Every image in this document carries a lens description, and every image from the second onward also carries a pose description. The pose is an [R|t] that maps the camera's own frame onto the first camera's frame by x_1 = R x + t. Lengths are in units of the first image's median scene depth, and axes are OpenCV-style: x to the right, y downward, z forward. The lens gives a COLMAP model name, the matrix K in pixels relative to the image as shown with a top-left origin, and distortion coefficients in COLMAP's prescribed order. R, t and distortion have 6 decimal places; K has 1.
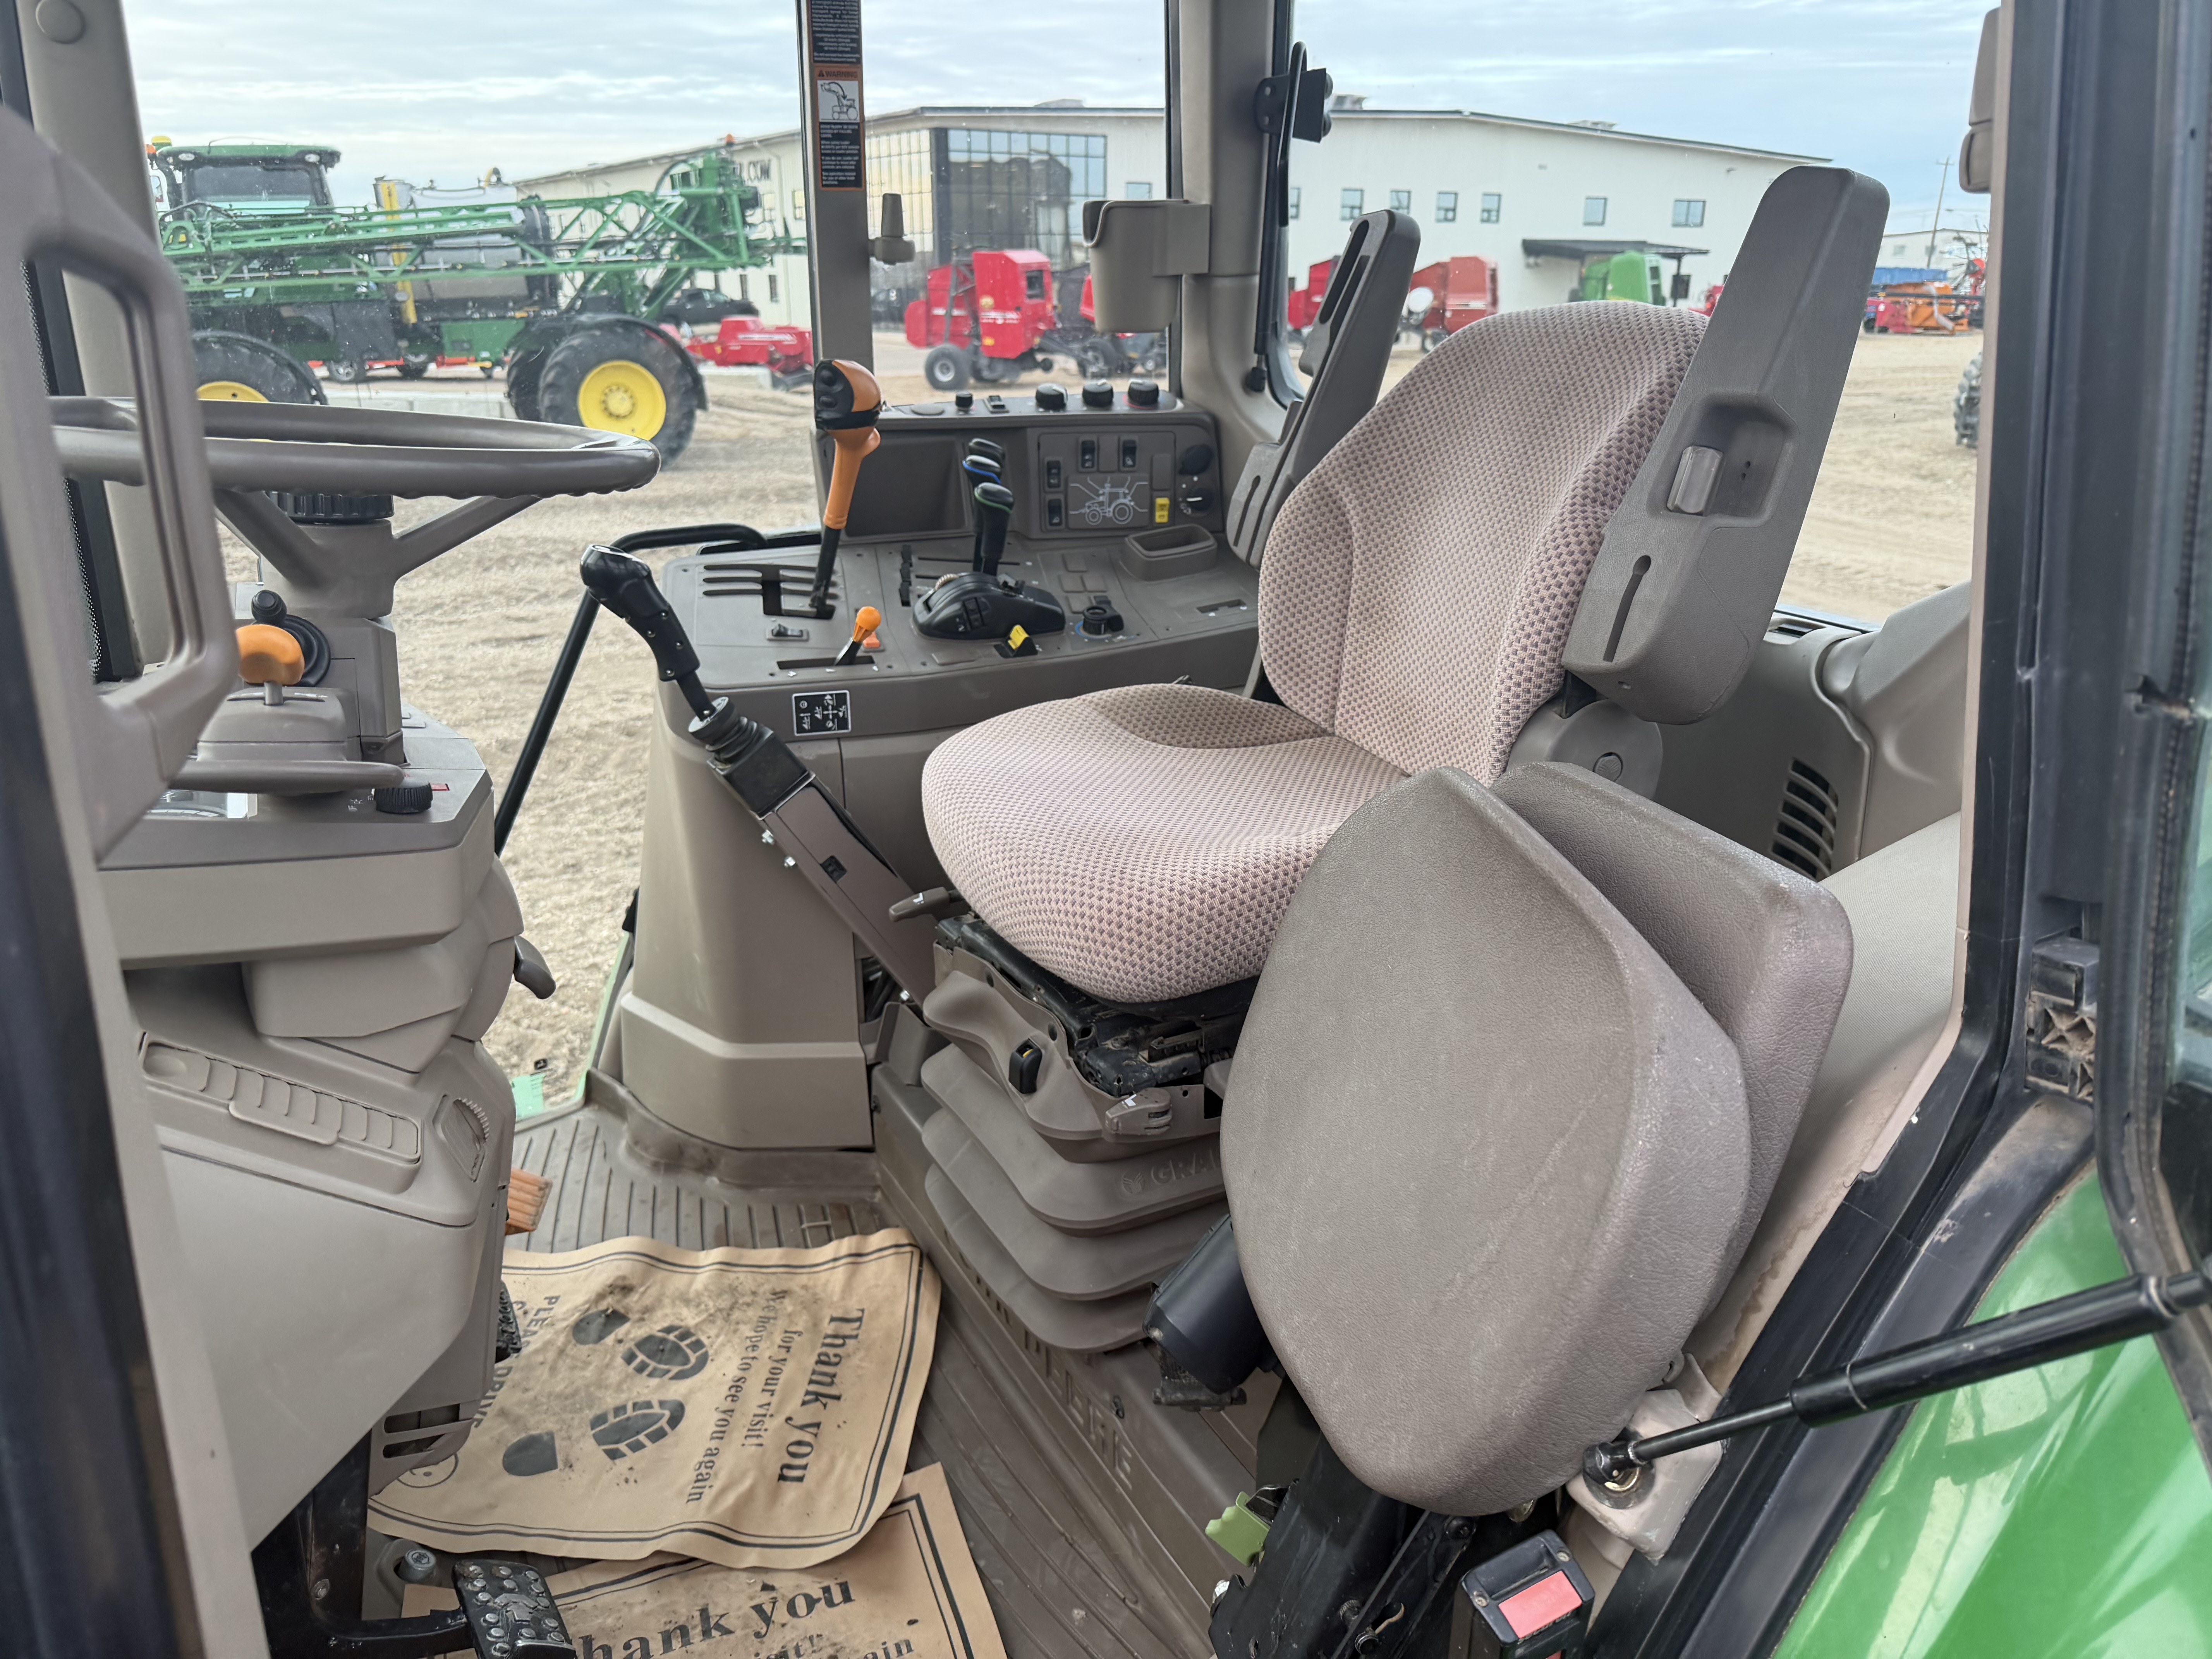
lens RADIAL K [[1583.8, 0, 1106.0], [0, 1583.8, 829.5], [0, 0, 1]] dist [0.035511, -0.001645]
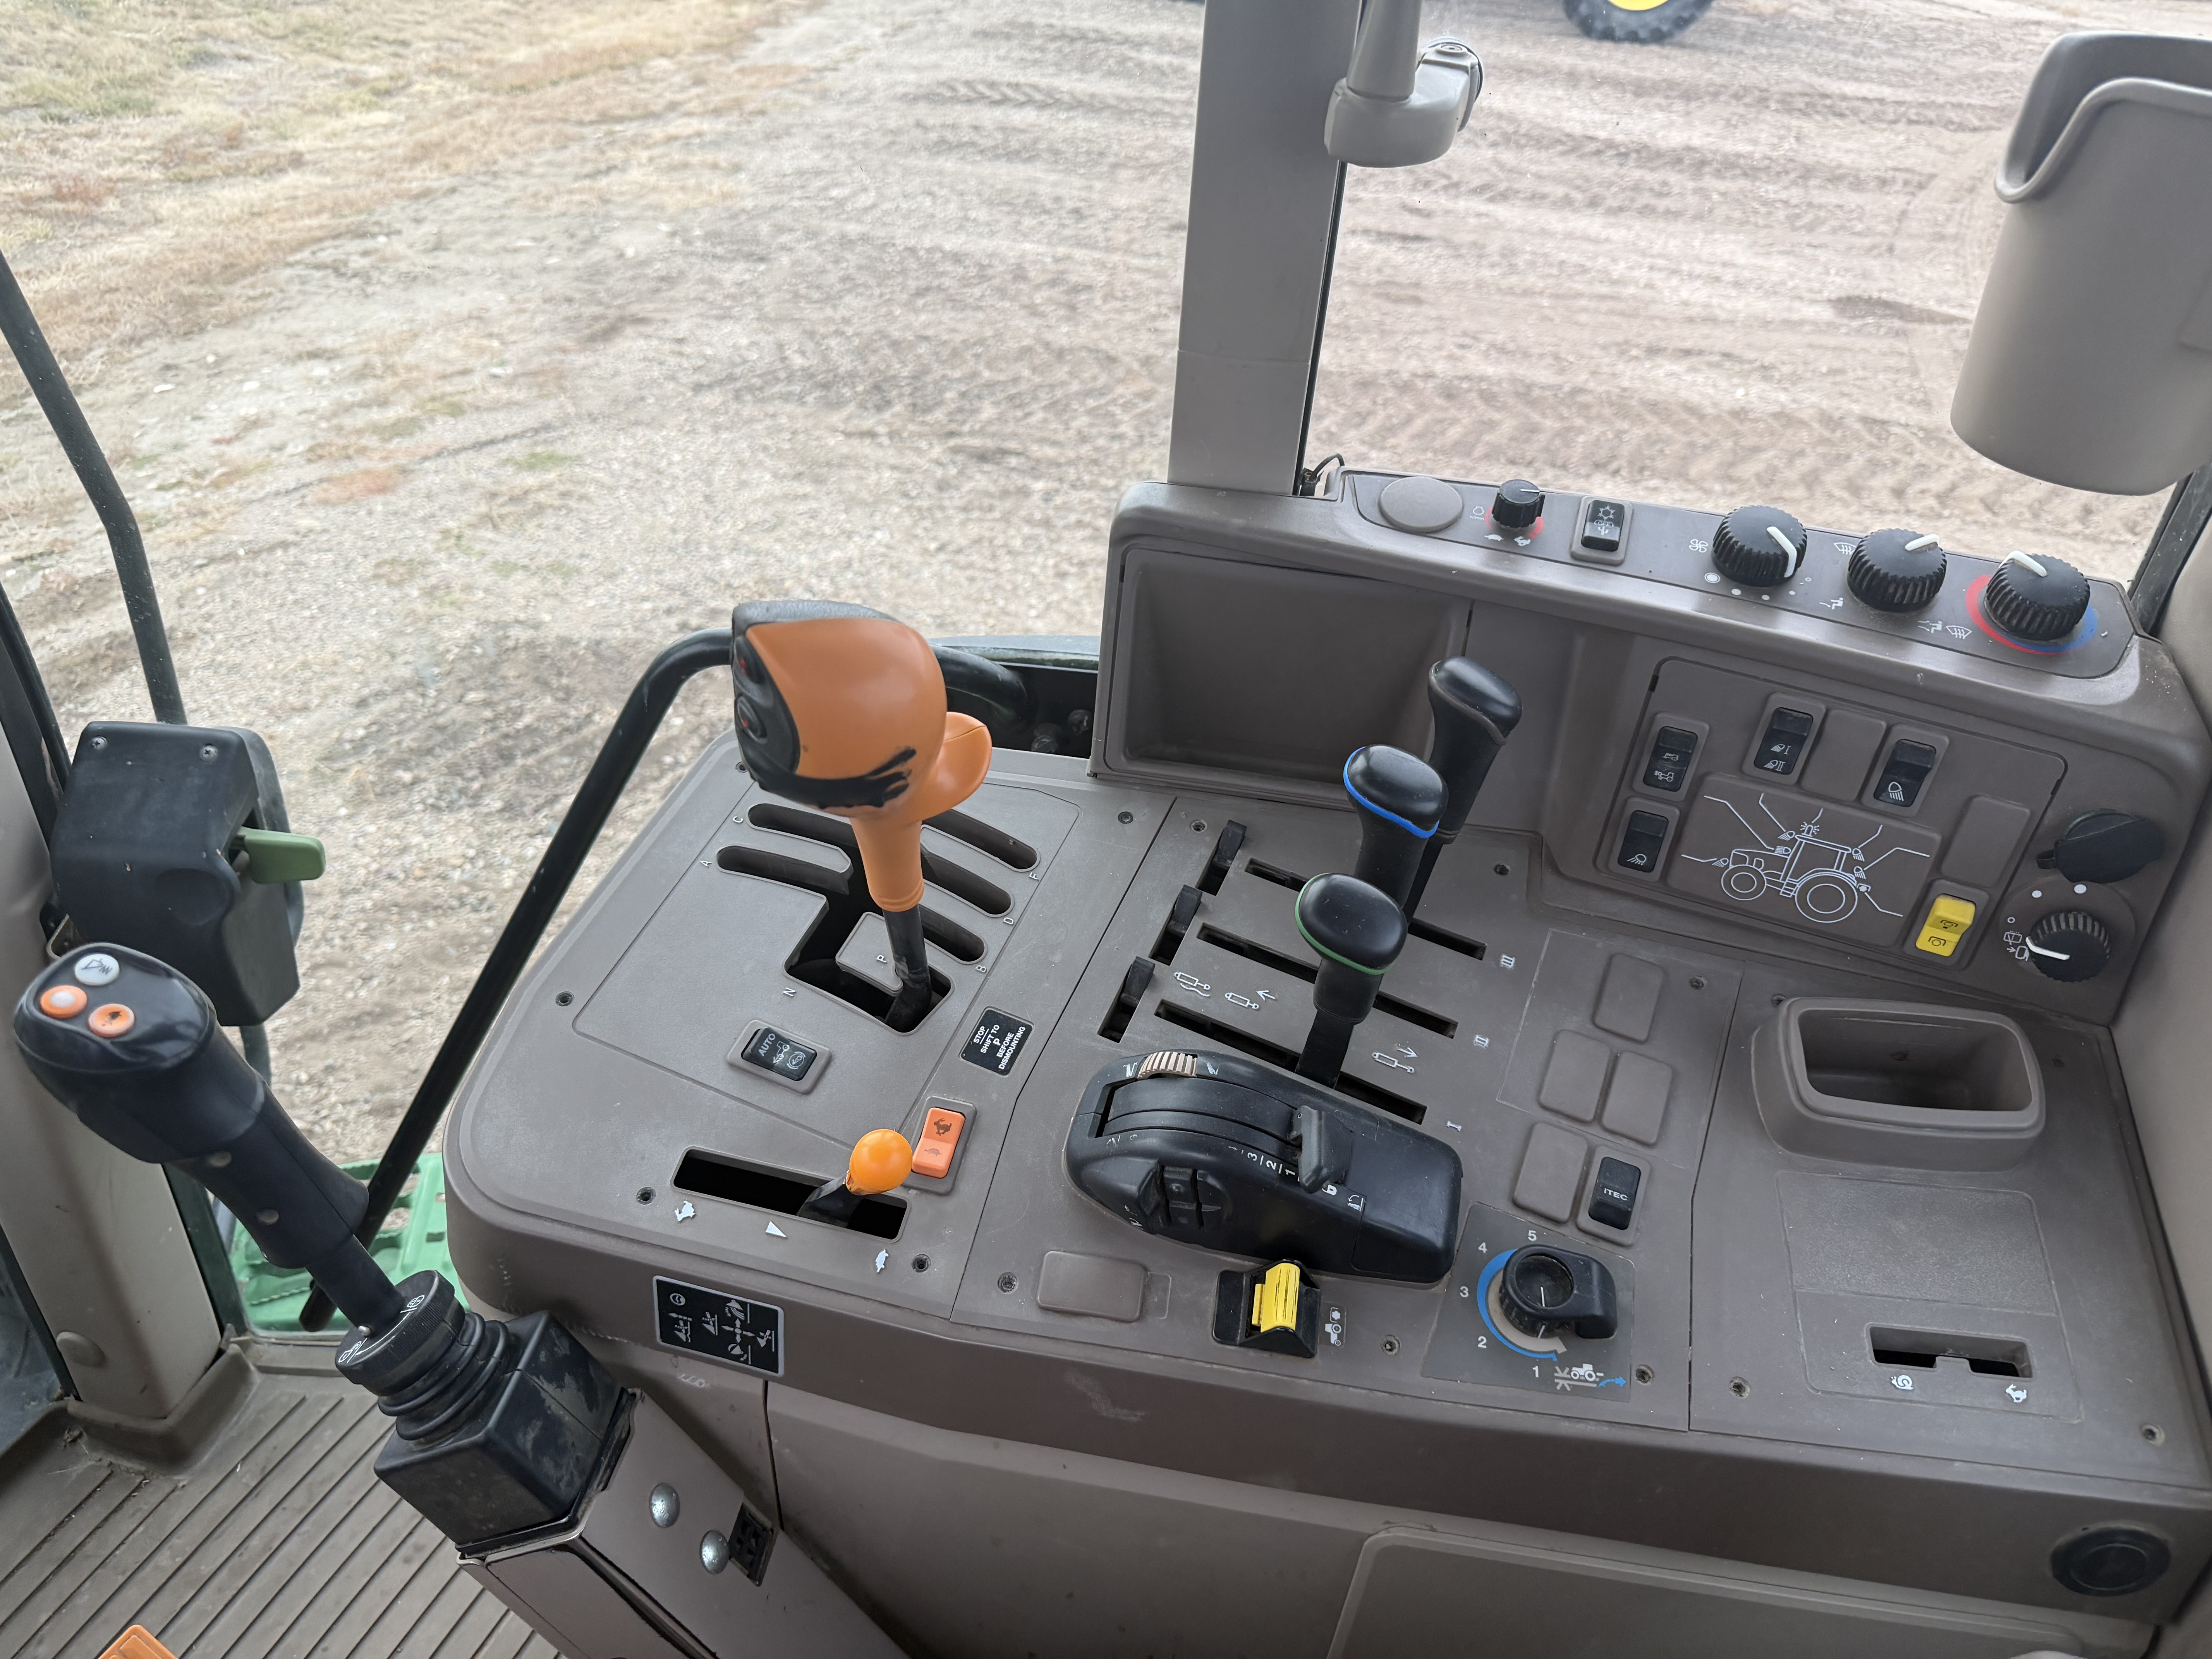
lens RADIAL K [[1588.4, 0, 1106.0], [0, 1588.4, 829.5], [0, 0, 1]] dist [0.005699, 0.002006]
pose [[0.819679, 0.384970, -0.424175, 0.024010], [-0.266336, 0.911719, 0.312782, -0.290672], [0.507140, -0.143408, 0.849849, 0.601586]]
